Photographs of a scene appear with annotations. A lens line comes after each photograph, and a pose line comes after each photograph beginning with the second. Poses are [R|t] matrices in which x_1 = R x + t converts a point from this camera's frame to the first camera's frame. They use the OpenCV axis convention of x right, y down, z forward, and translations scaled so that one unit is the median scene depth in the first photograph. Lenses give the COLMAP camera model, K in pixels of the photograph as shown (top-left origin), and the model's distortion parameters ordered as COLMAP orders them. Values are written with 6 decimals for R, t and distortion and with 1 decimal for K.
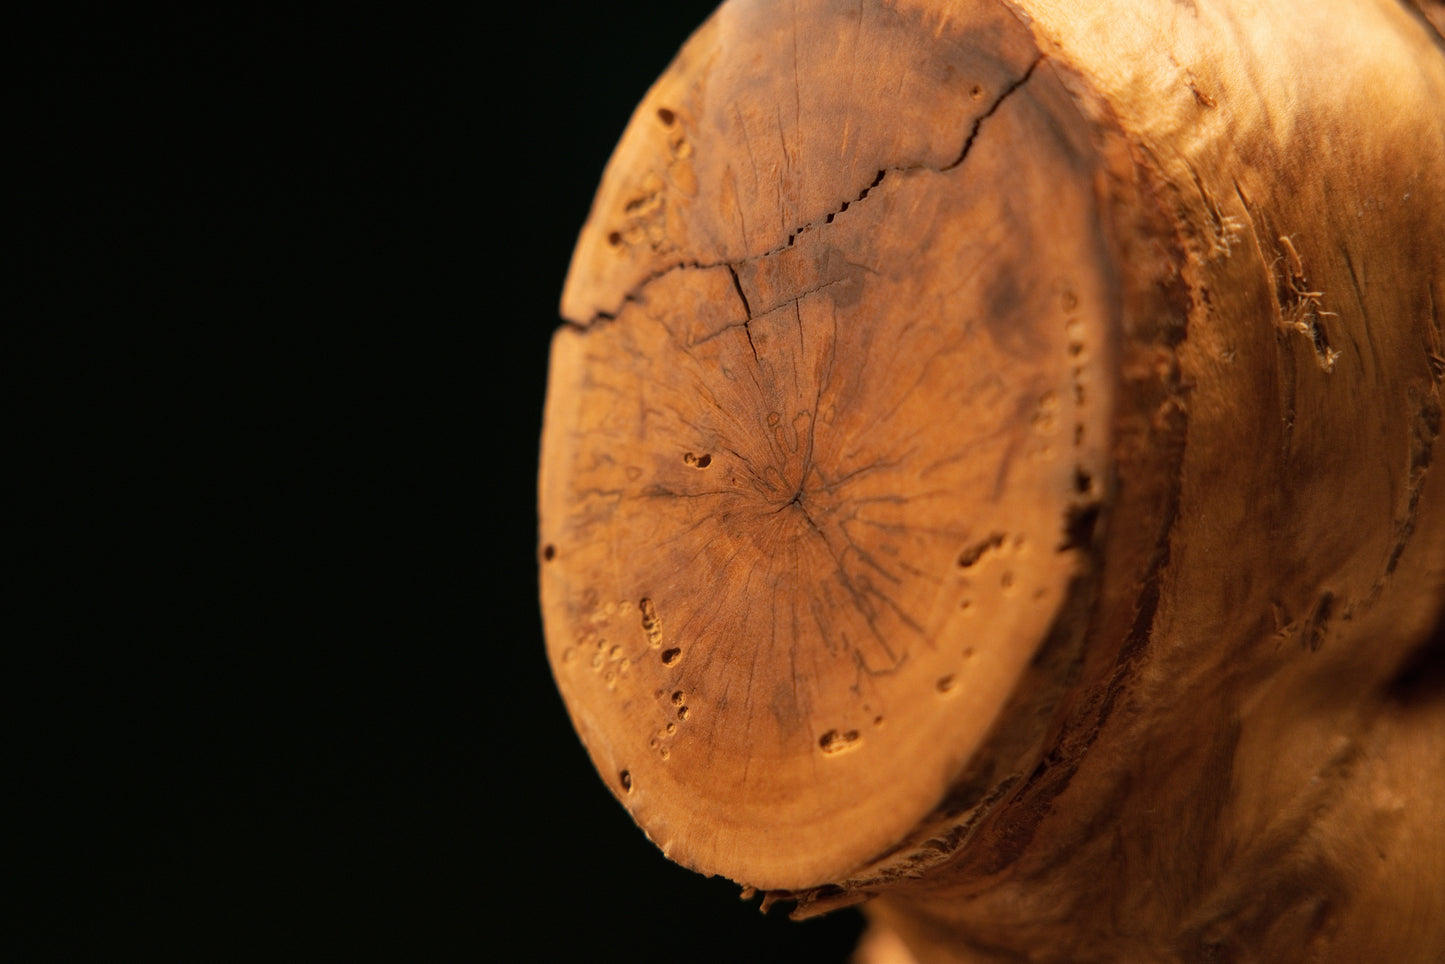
lens RADIAL K [[3128.0, 0, 724.2], [0, 3128.0, 485.1], [0, 0, 1]] dist [-0.020998, 0.000000]
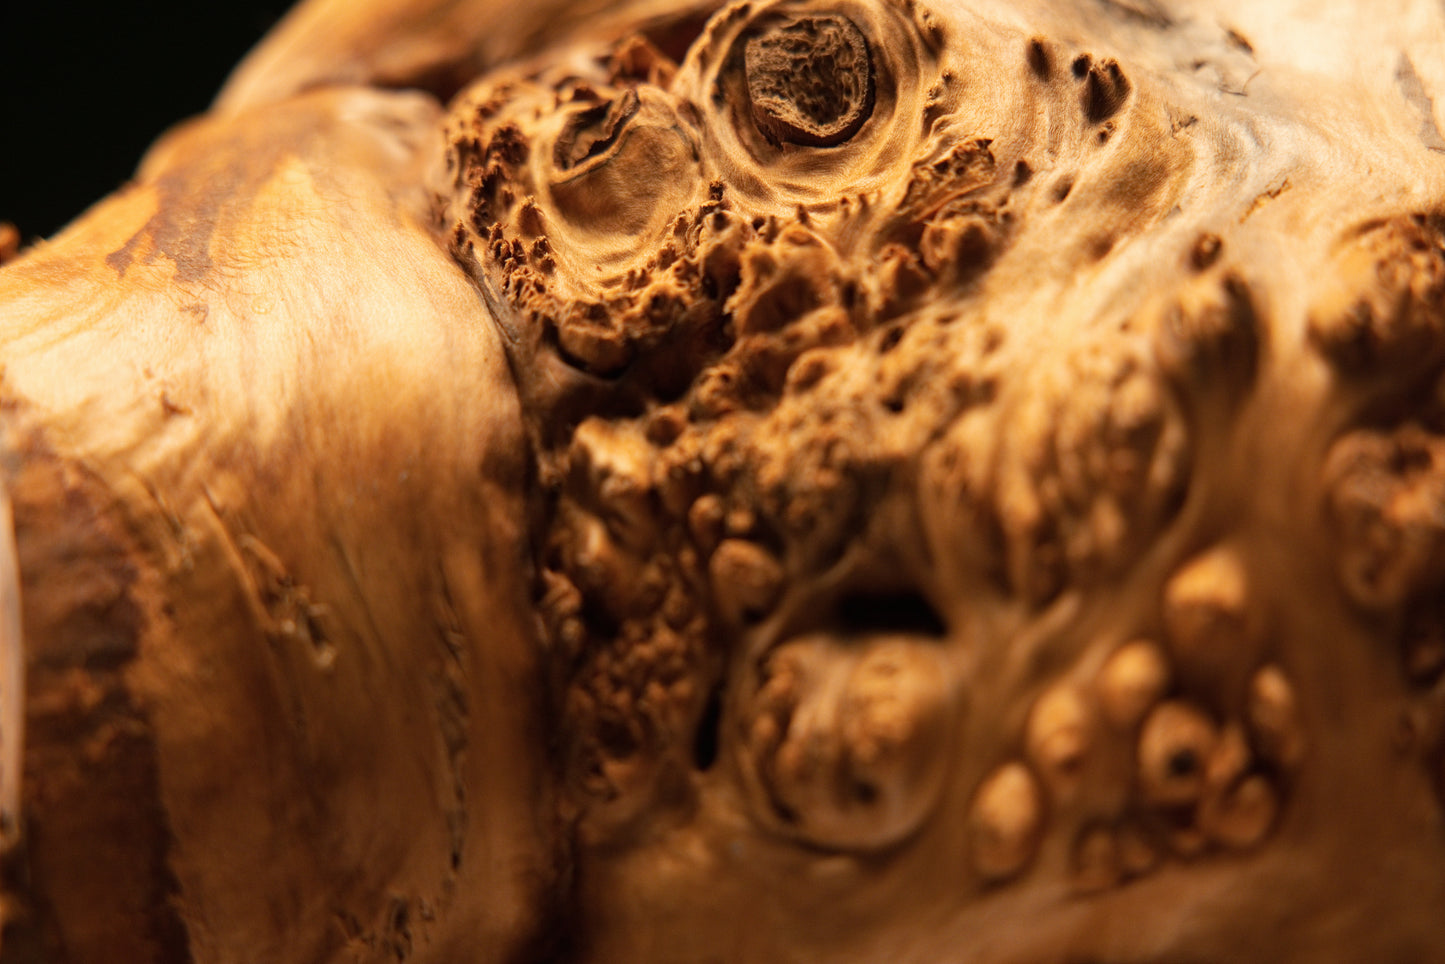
lens RADIAL K [[3128.0, 0, 775.3], [0, 3128.0, 515.7], [0, 0, 1]] dist [-0.020998, 0.000000]
pose [[0.980751, -0.142726, -0.133252, 0.461302], [0.130618, 0.986812, -0.095611, 0.026702], [0.145141, 0.076366, 0.986459, 0.071054]]
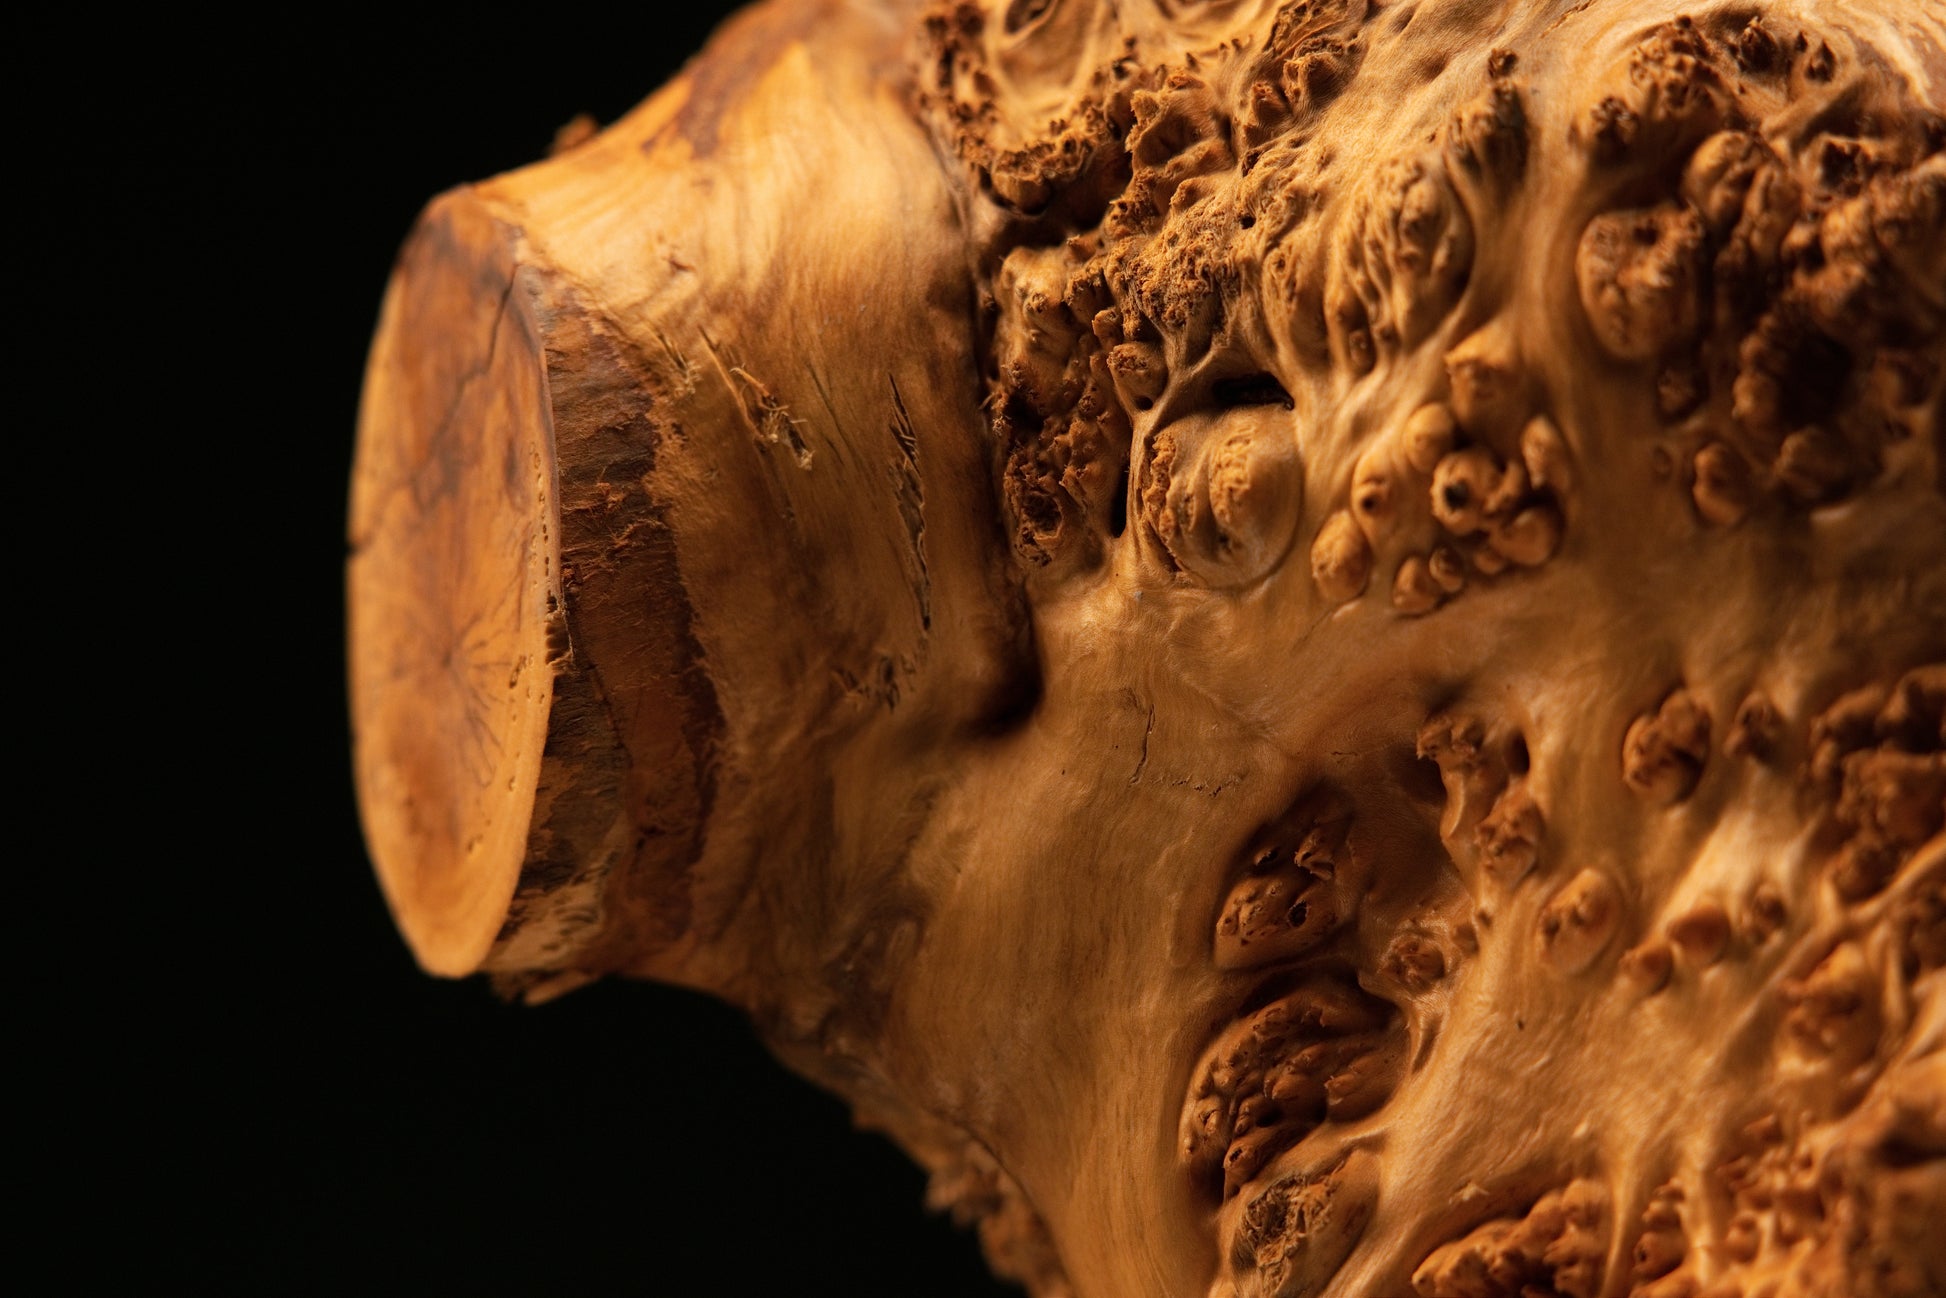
lens RADIAL K [[4212.5, 0, 969.1], [0, 4212.5, 644.3], [0, 0, 1]] dist [-0.020998, 0.000000]
pose [[0.904603, -0.183901, -0.384544, 0.844533], [0.168052, 0.982940, -0.074747, 0.156886], [0.391730, 0.002993, 0.920075, -0.434795]]
